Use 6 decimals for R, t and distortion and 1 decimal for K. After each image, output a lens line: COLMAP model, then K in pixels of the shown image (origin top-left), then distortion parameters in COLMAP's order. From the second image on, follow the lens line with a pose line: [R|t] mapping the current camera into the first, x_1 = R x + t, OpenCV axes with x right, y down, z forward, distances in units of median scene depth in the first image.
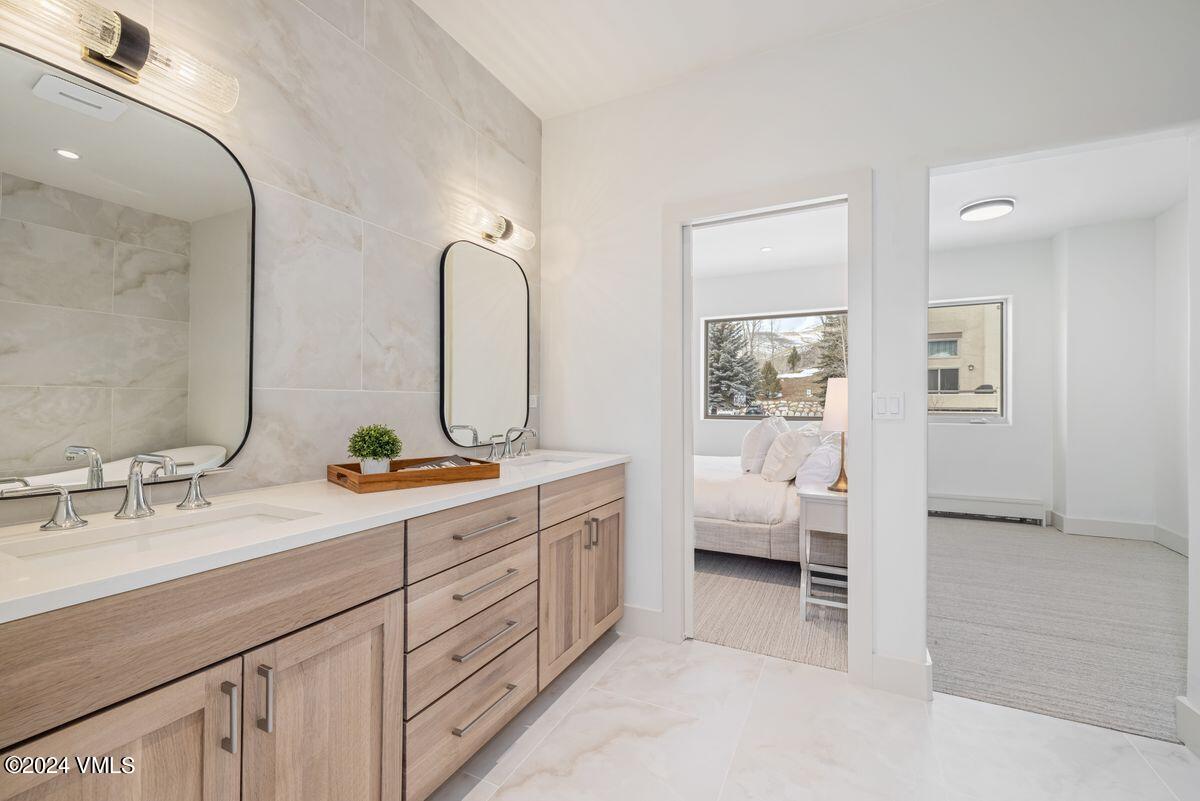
lens RADIAL K [[509.0, 0, 600.0], [0, 509.0, 400.5], [0, 0, 1]] dist [0.001371, 0.000486]
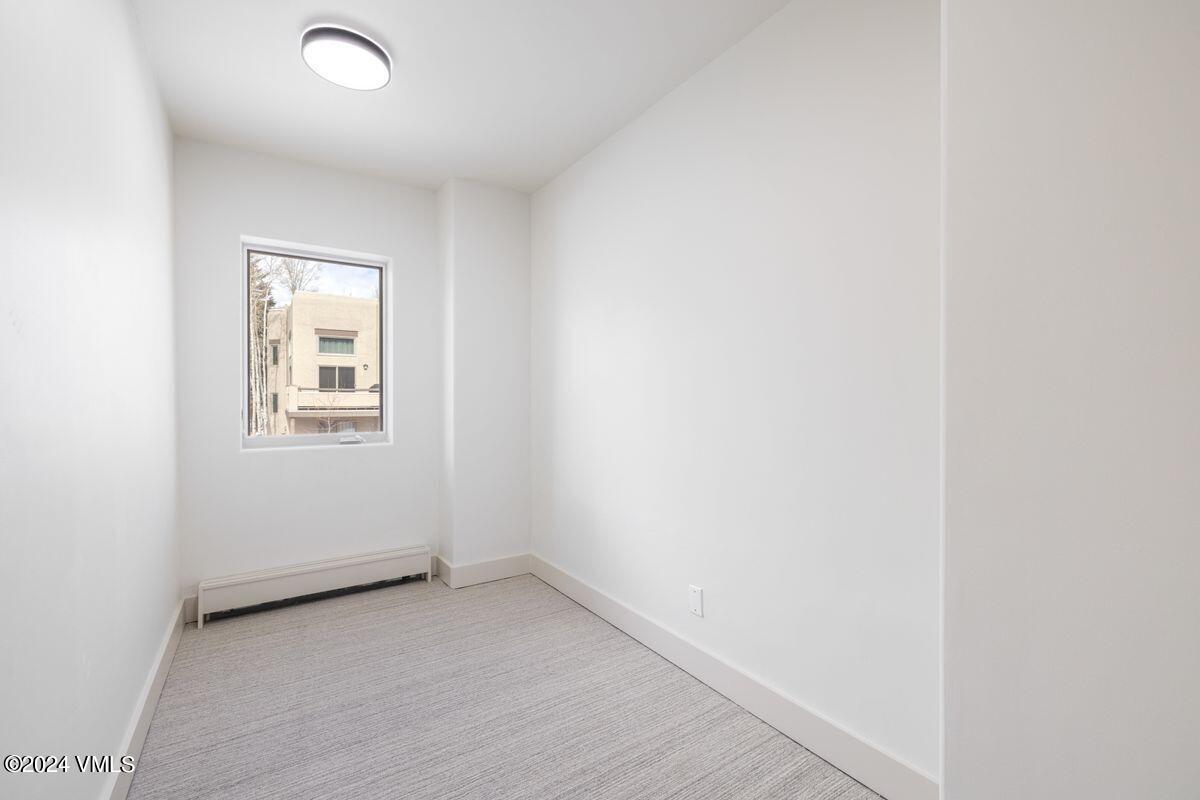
lens RADIAL K [[509.0, 0, 600.0], [0, 509.0, 400.0], [0, 0, 1]] dist [0.001371, 0.000486]
pose [[0.493777, -0.003736, 0.869580, 0.326925], [-0.000712, 0.999989, 0.004700, -0.014969], [-0.869588, -0.002940, 0.493769, 0.390184]]
